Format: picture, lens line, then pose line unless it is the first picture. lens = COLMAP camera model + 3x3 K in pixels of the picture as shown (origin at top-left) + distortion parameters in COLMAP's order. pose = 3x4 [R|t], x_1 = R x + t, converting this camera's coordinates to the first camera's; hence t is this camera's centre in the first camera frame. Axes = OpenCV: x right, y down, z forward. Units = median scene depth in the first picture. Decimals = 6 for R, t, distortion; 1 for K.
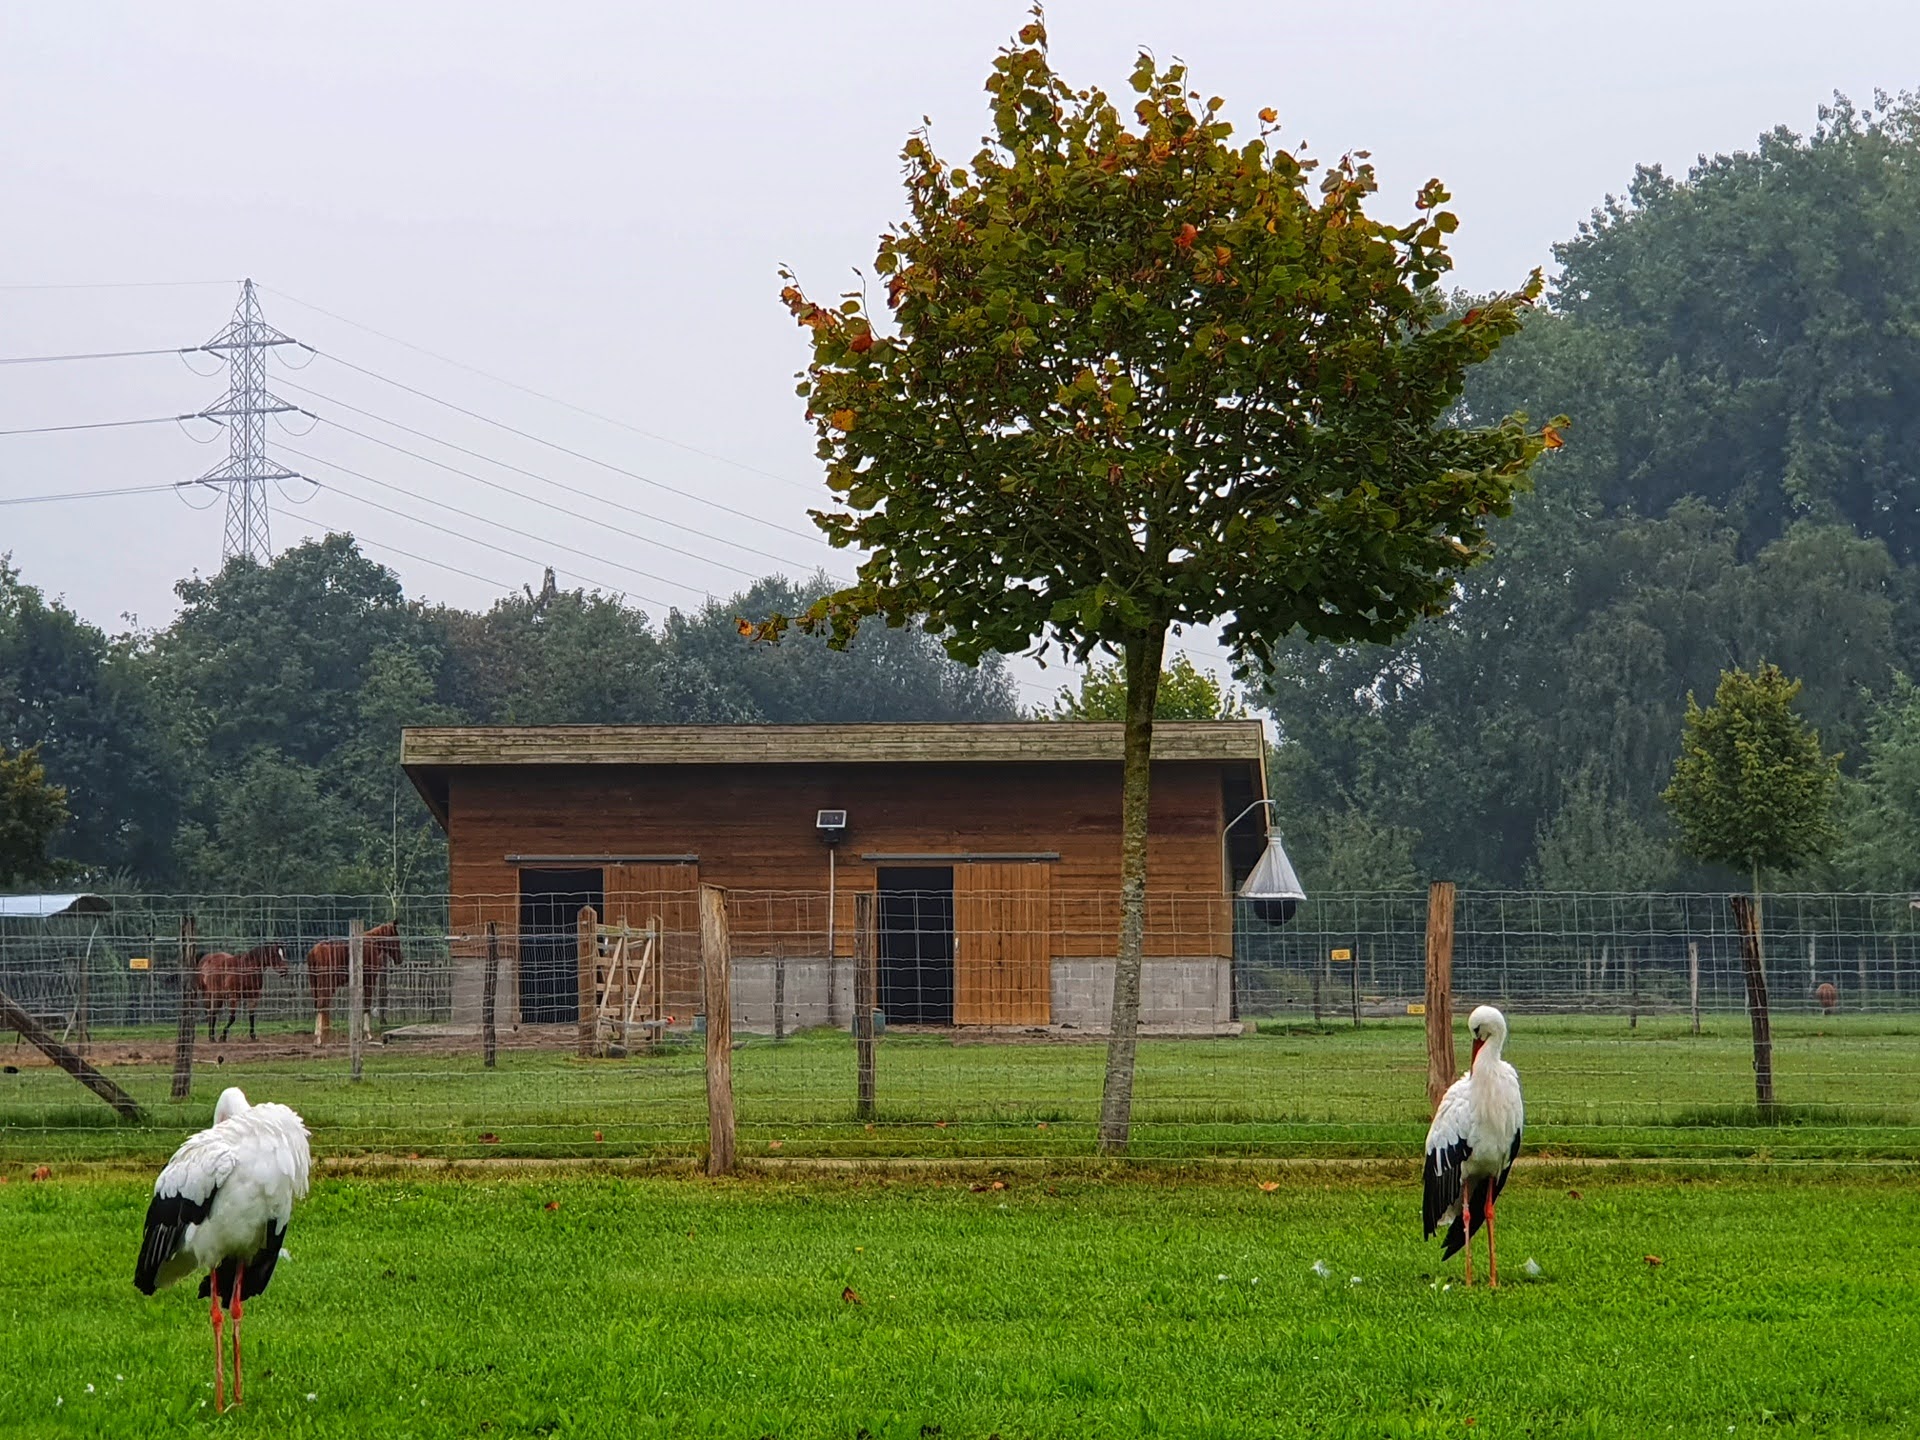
lens RADIAL K [[2882.0, 0, 966.4], [0, 2882.0, 725.4], [0, 0, 1]] dist [0.003084, 0.000000]
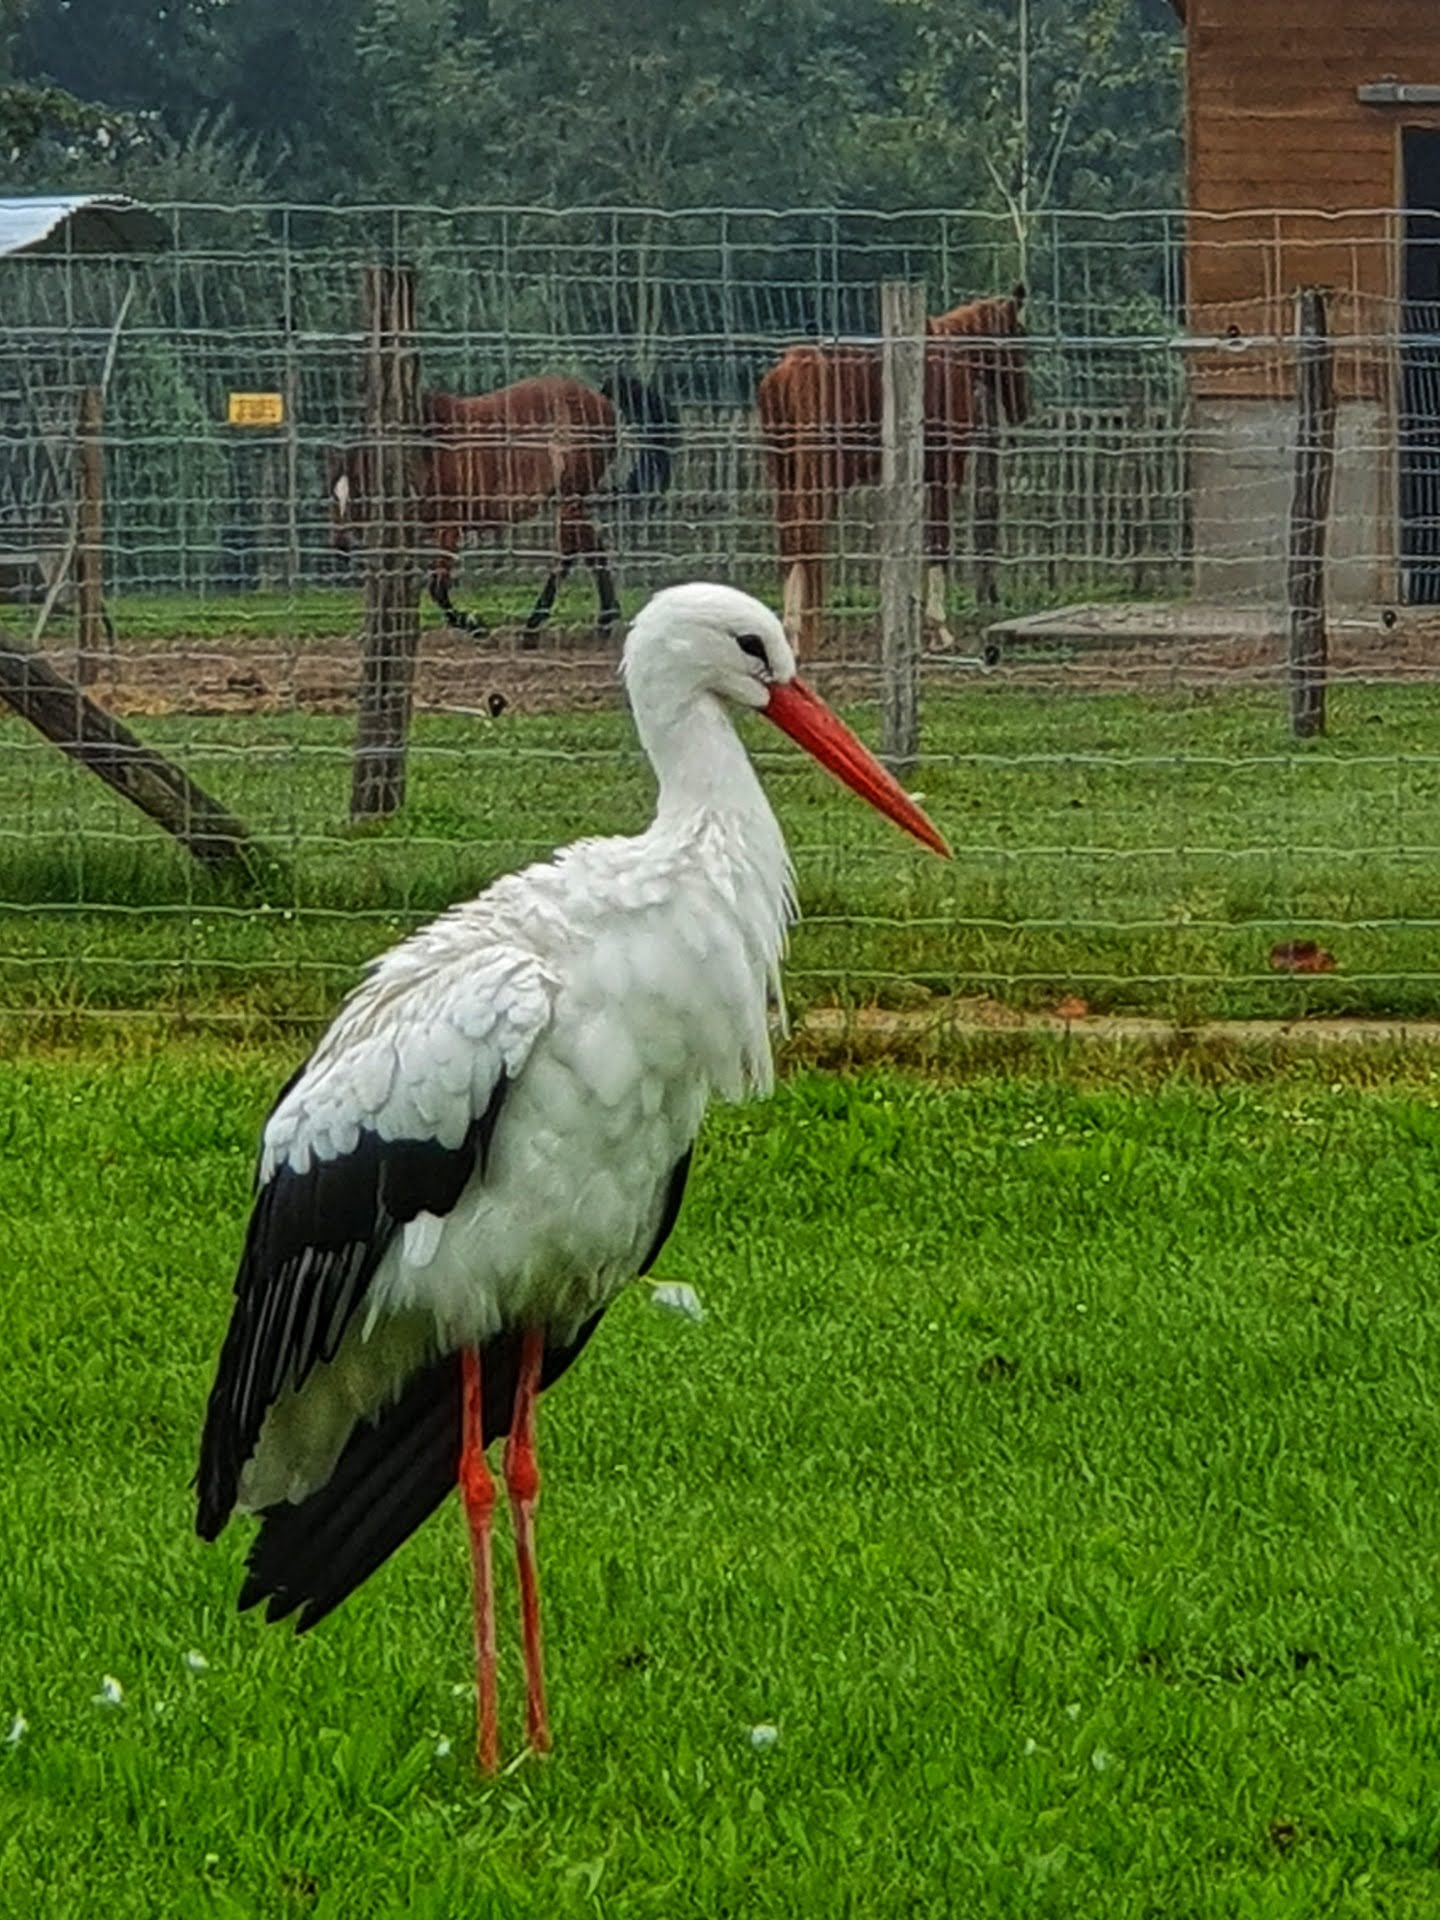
lens RADIAL K [[2882.0, 0, 715.6], [0, 2882.0, 954.9], [0, 0, 1]] dist [0.003084, 0.000000]
pose [[0.994379, 0.005351, -0.105742, -0.198212], [-0.003616, 0.999856, 0.016594, 0.138363], [0.105816, -0.016118, 0.994255, 0.672620]]
